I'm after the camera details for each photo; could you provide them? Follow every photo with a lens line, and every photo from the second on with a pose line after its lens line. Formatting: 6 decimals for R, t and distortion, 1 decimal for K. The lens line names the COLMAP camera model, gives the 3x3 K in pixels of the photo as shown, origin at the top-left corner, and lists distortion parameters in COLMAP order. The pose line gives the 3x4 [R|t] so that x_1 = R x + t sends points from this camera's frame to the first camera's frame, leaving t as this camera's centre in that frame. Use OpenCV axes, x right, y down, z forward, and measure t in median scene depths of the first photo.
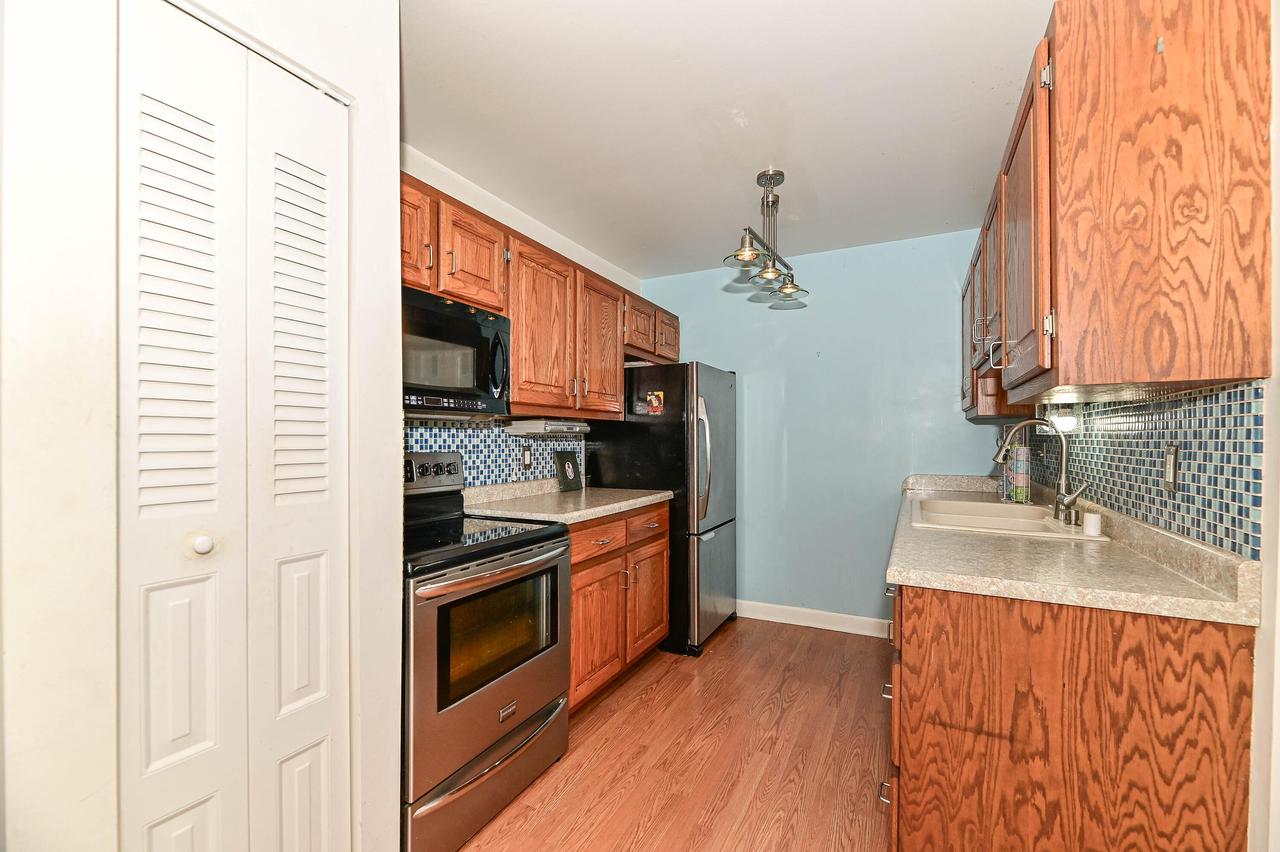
lens RADIAL K [[527.2, 0, 658.9], [0, 527.2, 439.4], [0, 0, 1]] dist [-0.000531, -0.003920]
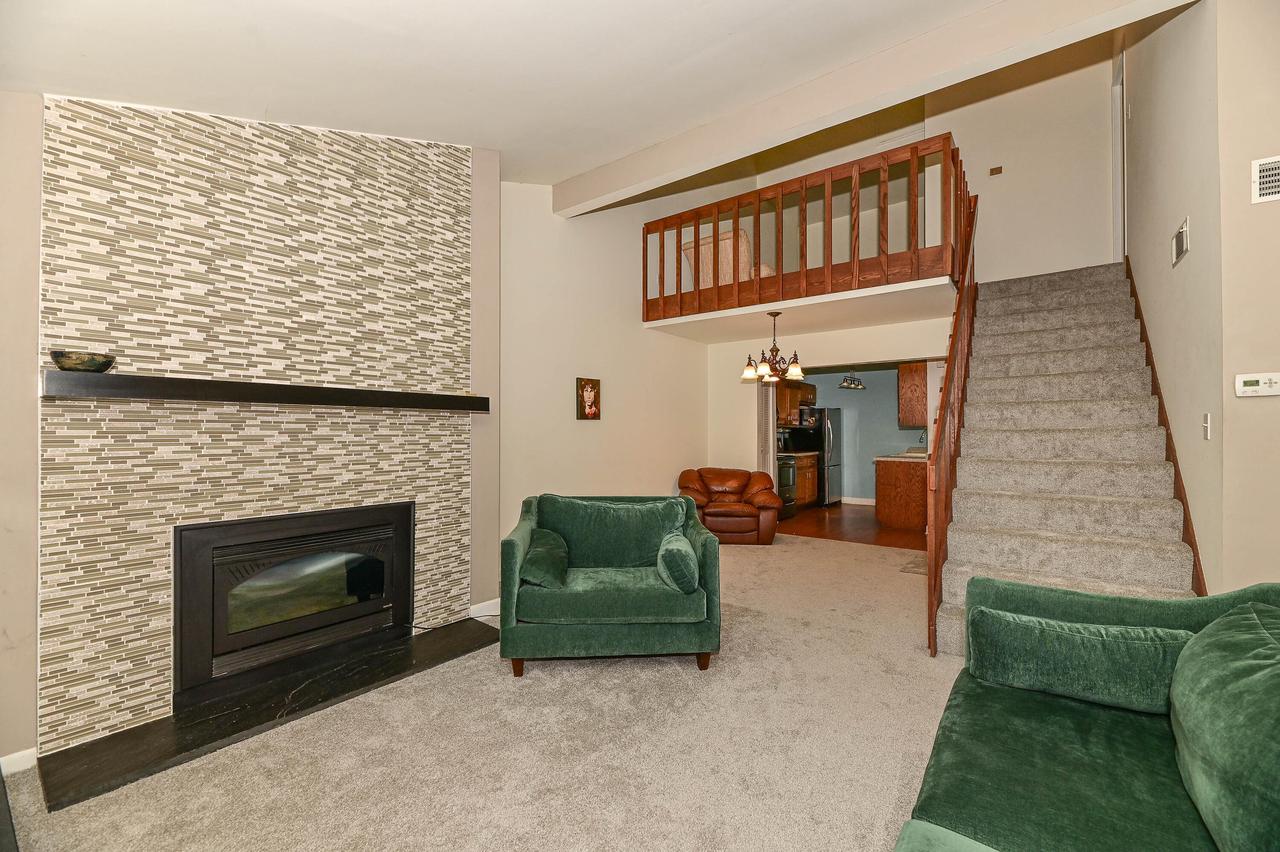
lens RADIAL K [[527.2, 0, 644.0], [0, 527.2, 429.4], [0, 0, 1]] dist [-0.000531, -0.003920]
pose [[0.981842, -0.002469, -0.189685, -0.931308], [0.000608, 0.999951, -0.009867, 0.001392], [0.189700, 0.009573, 0.981795, -5.151938]]
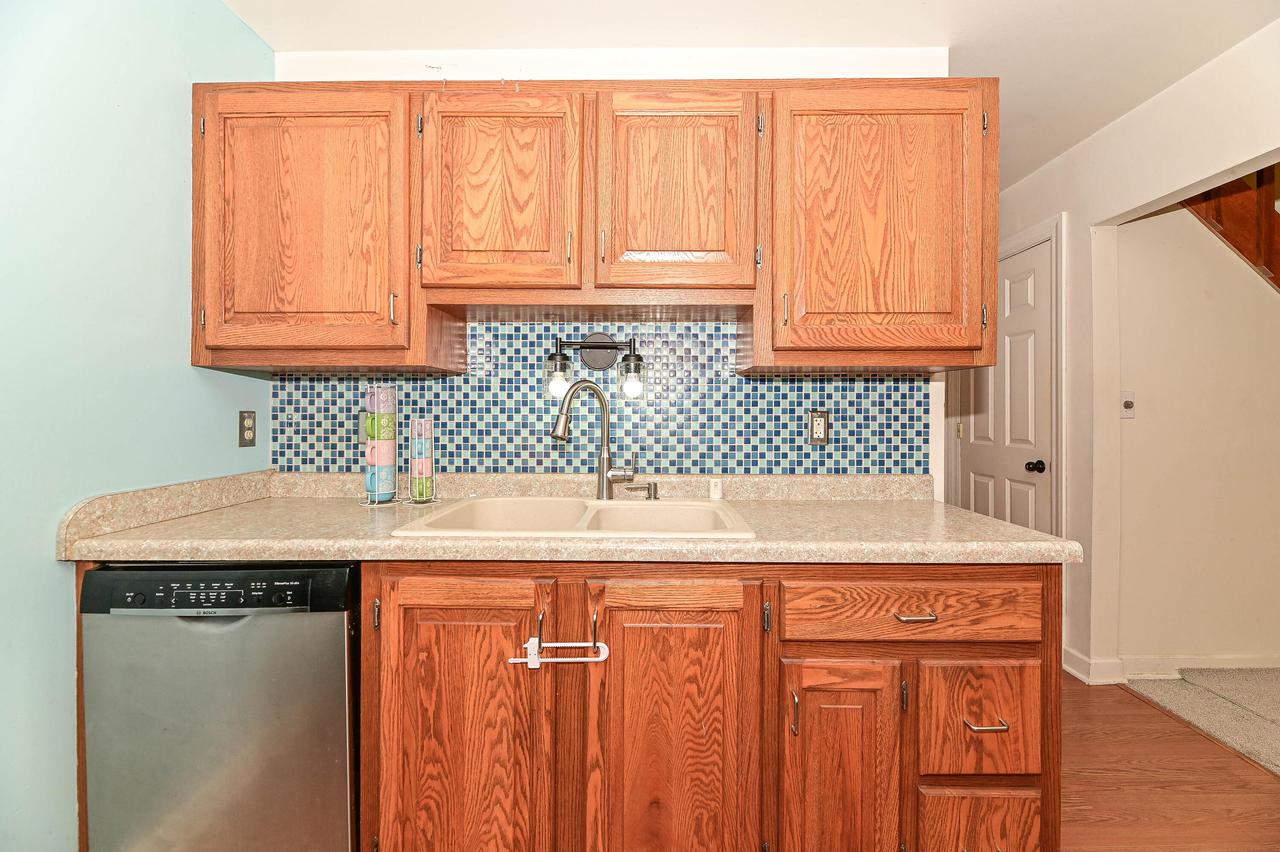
lens RADIAL K [[527.2, 0, 645.0], [0, 527.2, 412.1], [0, 0, 1]] dist [-0.000531, -0.003920]
pose [[-0.423565, -0.005380, 0.905850, -0.073220], [0.000877, 0.999979, 0.006349, 0.005456], [-0.905865, 0.003483, -0.423552, 2.150262]]
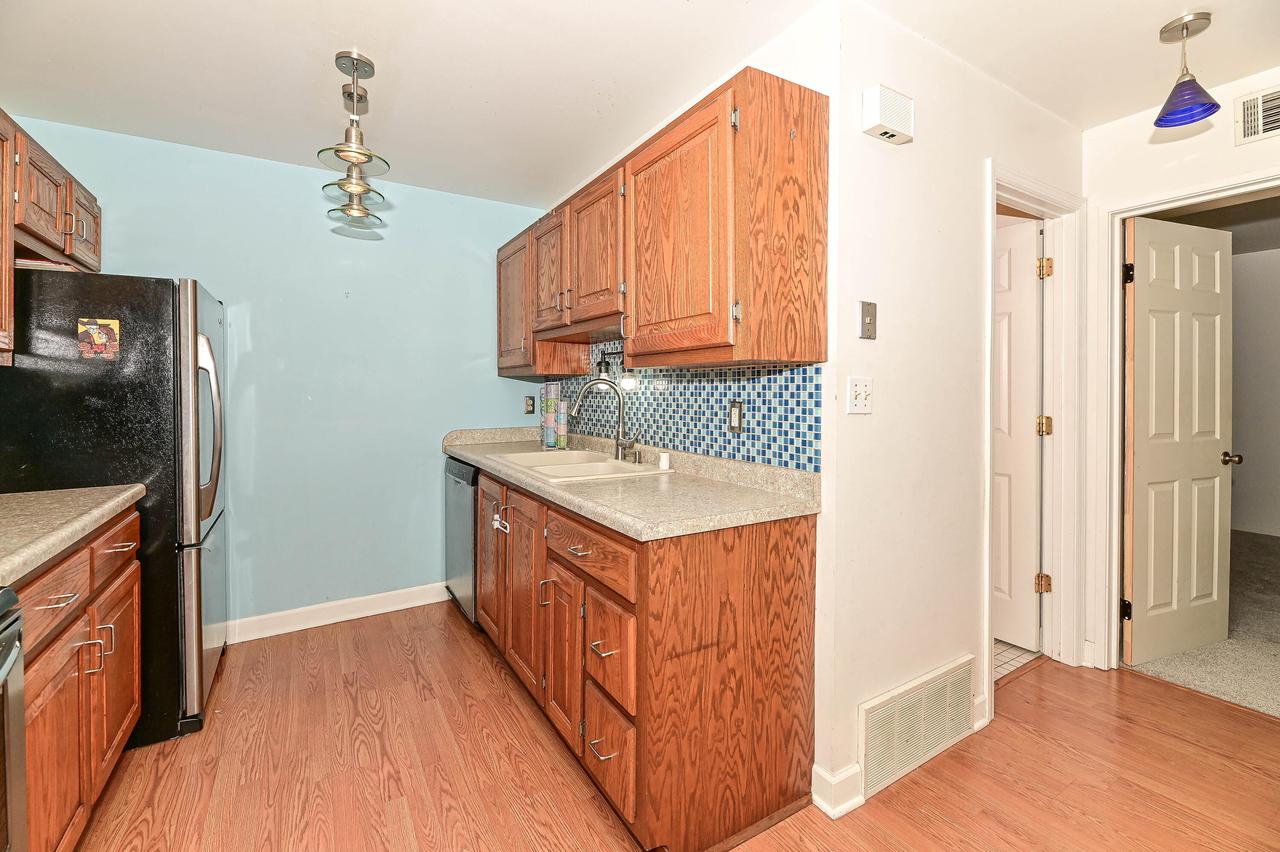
lens RADIAL K [[527.2, 0, 626.6], [0, 527.2, 390.3], [0, 0, 1]] dist [-0.000531, -0.003920]
pose [[0.543238, -0.002690, 0.839575, -0.468307], [0.003179, 0.999994, 0.001146, -0.025005], [-0.839573, 0.002046, 0.543243, 0.491911]]
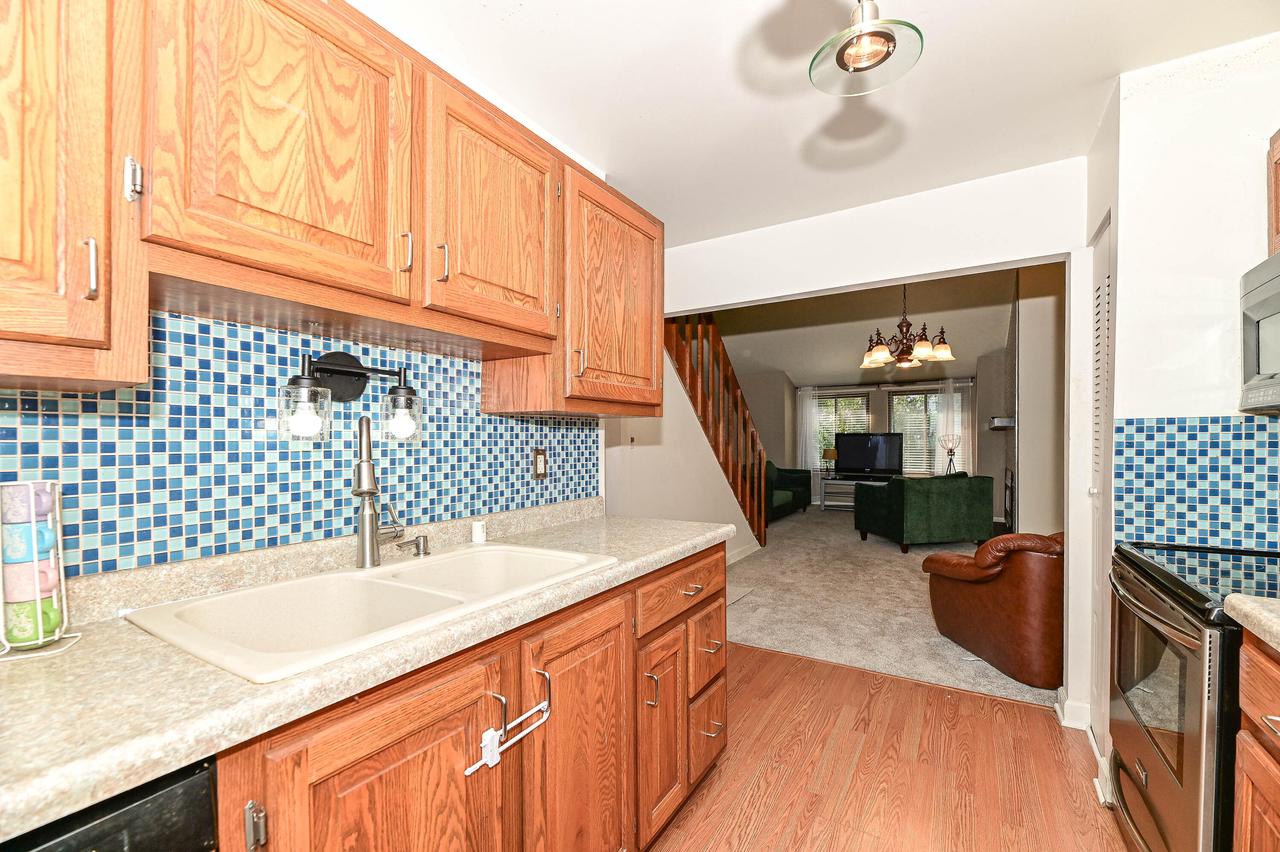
lens RADIAL K [[527.2, 0, 644.3], [0, 527.2, 443.3], [0, 0, 1]] dist [-0.000531, -0.003920]
pose [[-0.994898, 0.001562, 0.100874, 0.563955], [0.002795, 0.999923, 0.012088, -0.025621], [-0.100847, 0.012308, -0.994826, 2.702146]]
